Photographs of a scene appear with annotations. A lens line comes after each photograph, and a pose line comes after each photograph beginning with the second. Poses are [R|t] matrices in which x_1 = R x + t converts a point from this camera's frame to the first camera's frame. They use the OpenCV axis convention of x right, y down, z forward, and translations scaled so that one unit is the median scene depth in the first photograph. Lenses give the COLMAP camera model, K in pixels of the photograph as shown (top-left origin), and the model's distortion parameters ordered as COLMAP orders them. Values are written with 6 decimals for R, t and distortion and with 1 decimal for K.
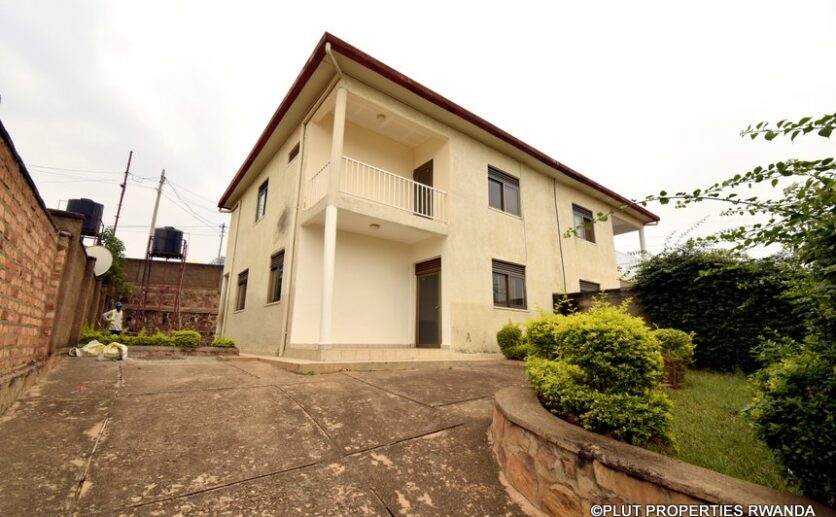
lens RADIAL K [[366.9, 0, 418.0], [0, 366.9, 258.5], [0, 0, 1]] dist [0.016095, -0.024631]
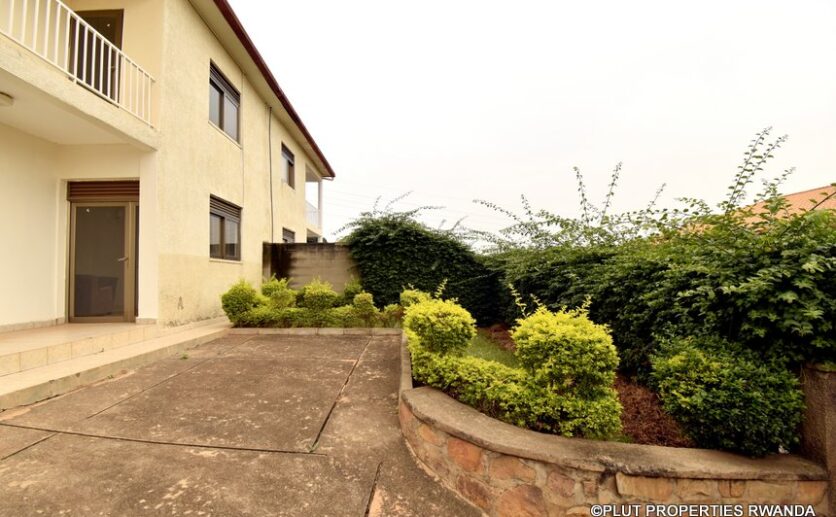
lens RADIAL K [[366.9, 0, 418.0], [0, 366.9, 258.5], [0, 0, 1]] dist [0.016095, -0.024631]
pose [[0.582503, 0.021316, 0.812549, -0.167451], [-0.164256, 0.982119, 0.091988, -0.010048], [-0.796059, -0.187050, 0.575589, 0.234237]]
